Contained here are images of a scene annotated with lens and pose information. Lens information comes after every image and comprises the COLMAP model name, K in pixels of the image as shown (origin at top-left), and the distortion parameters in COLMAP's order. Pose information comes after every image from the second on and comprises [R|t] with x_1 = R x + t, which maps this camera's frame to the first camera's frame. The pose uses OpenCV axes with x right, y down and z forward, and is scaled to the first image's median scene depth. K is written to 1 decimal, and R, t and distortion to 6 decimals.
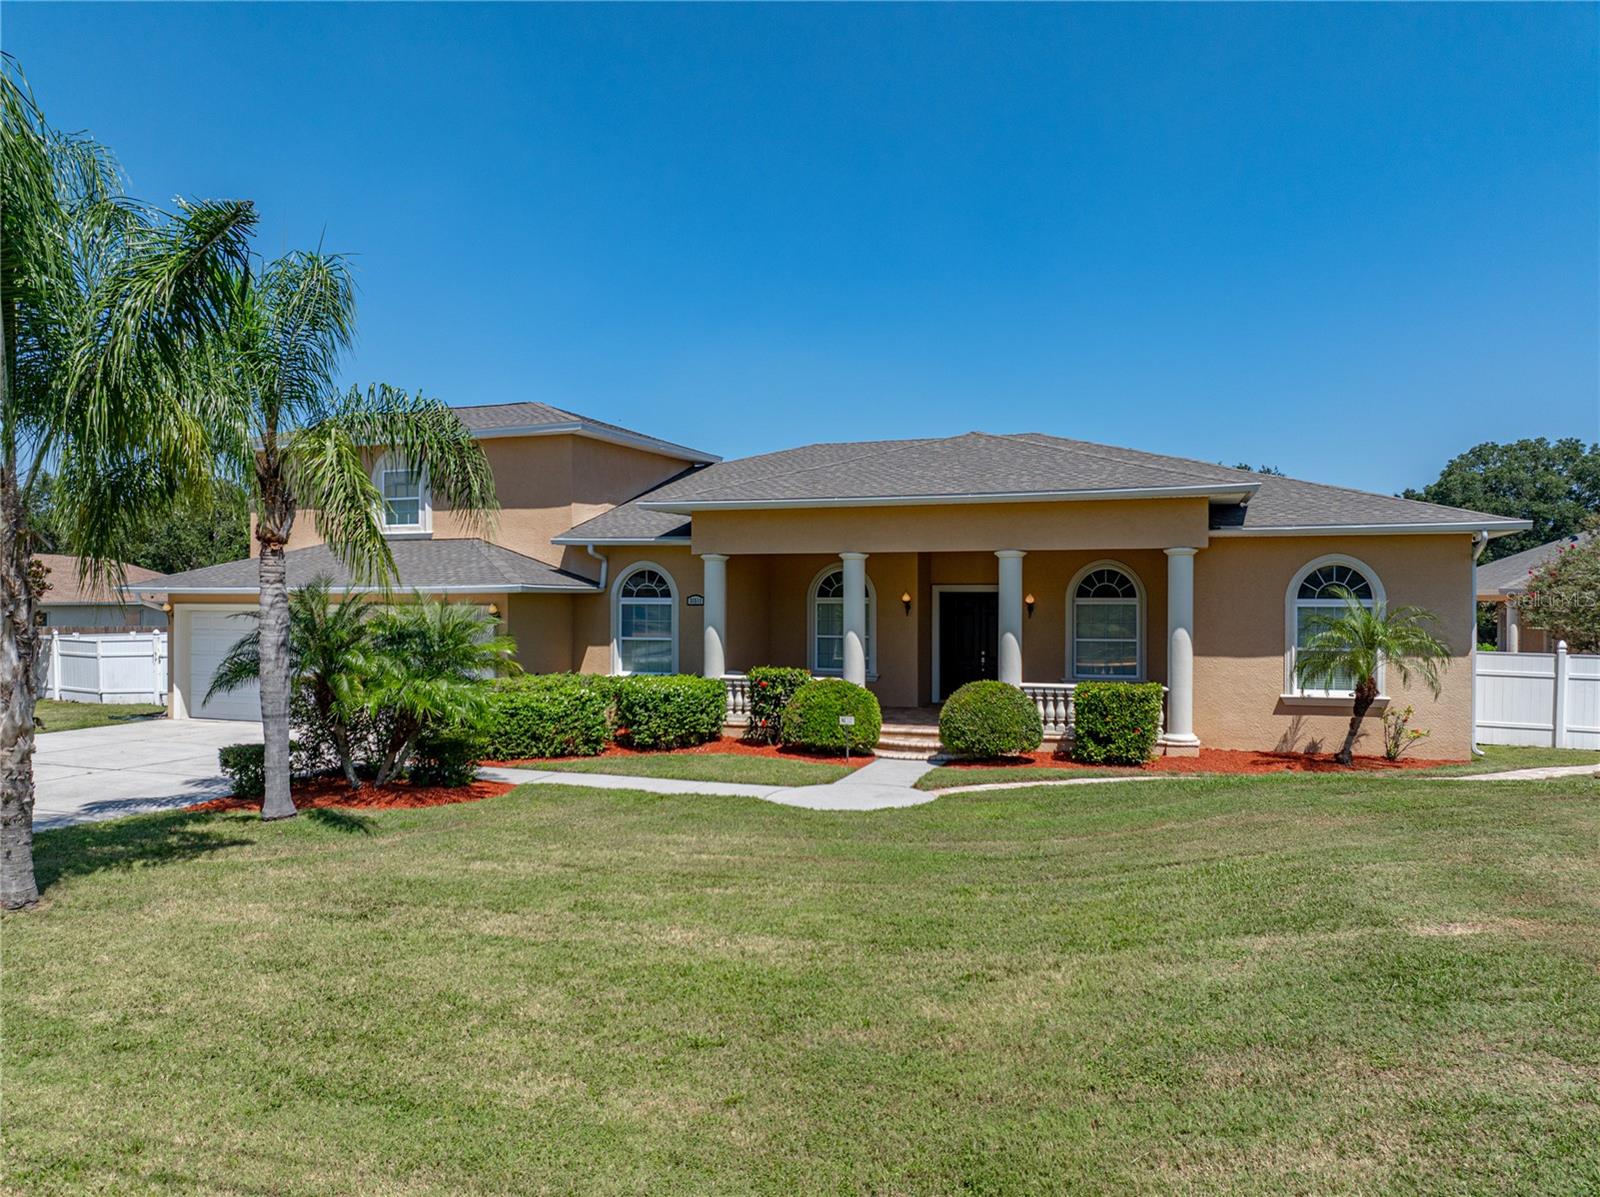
lens RADIAL K [[1110.2, 0, 804.9], [0, 1110.2, 604.5], [0, 0, 1]] dist [-0.032481, 0.001650]
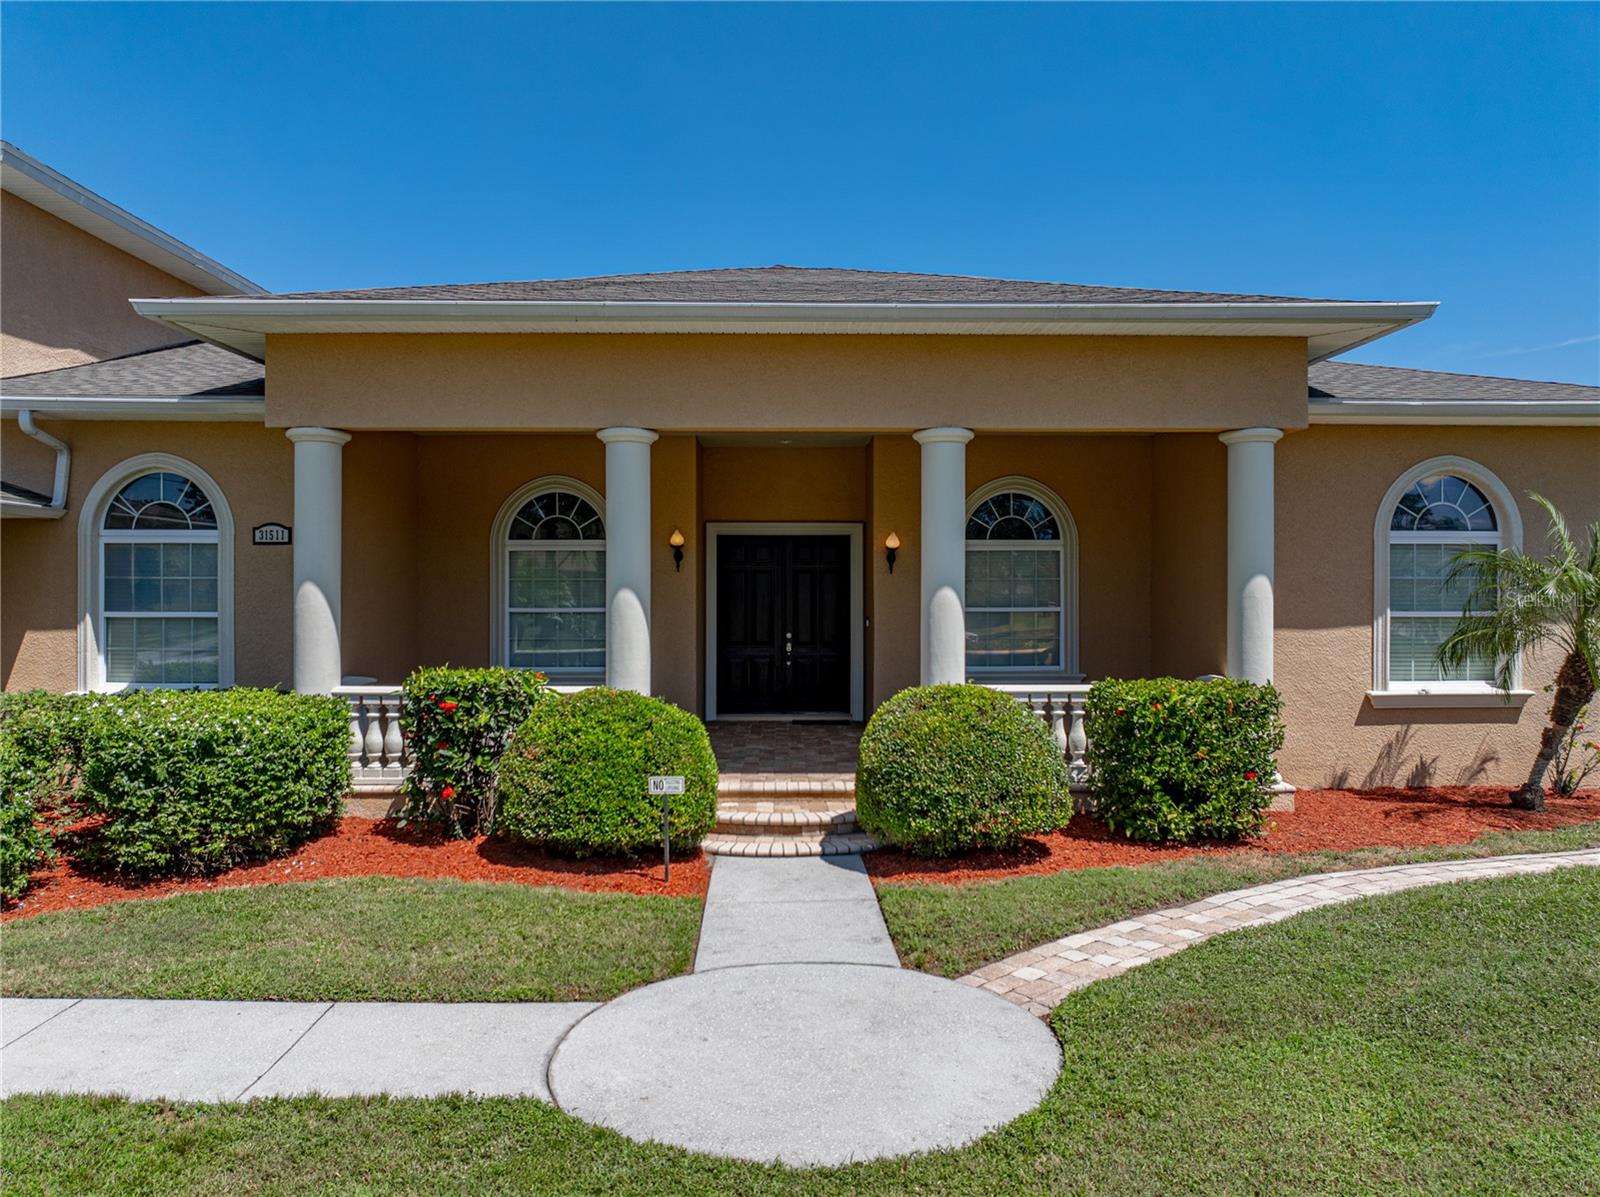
lens RADIAL K [[1121.9, 0, 798.5], [0, 1121.9, 595.1], [0, 0, 1]] dist [-0.034160, -0.001201]
pose [[0.935636, -0.003170, 0.352953, -0.063193], [0.004725, 0.999983, -0.003545, 0.029752], [-0.352936, 0.004984, 0.935634, 0.530664]]
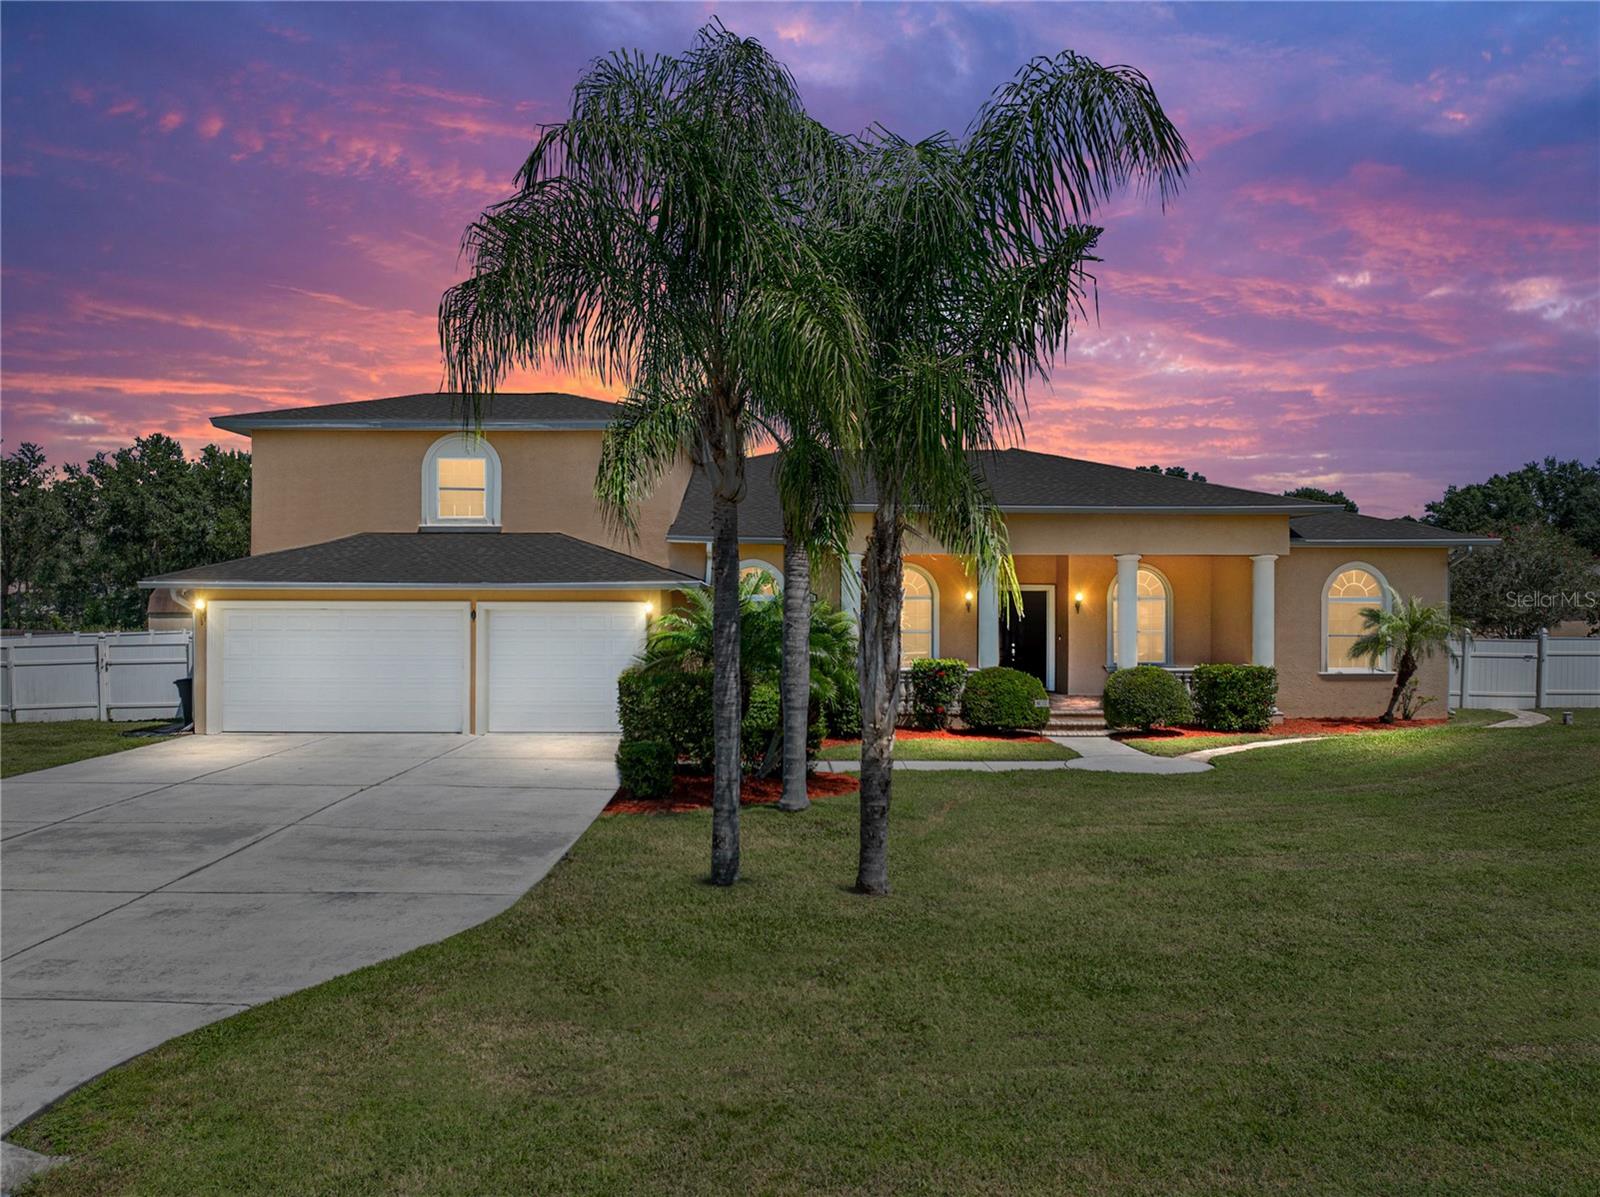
lens RADIAL K [[1110.2, 0, 804.9], [0, 1110.2, 604.5], [0, 0, 1]] dist [-0.032481, 0.001650]
pose [[0.935830, -0.000313, 0.352453, -0.544869], [0.000946, 0.999998, -0.001624, 0.005037], [-0.352452, 0.001853, 0.935828, 0.025077]]
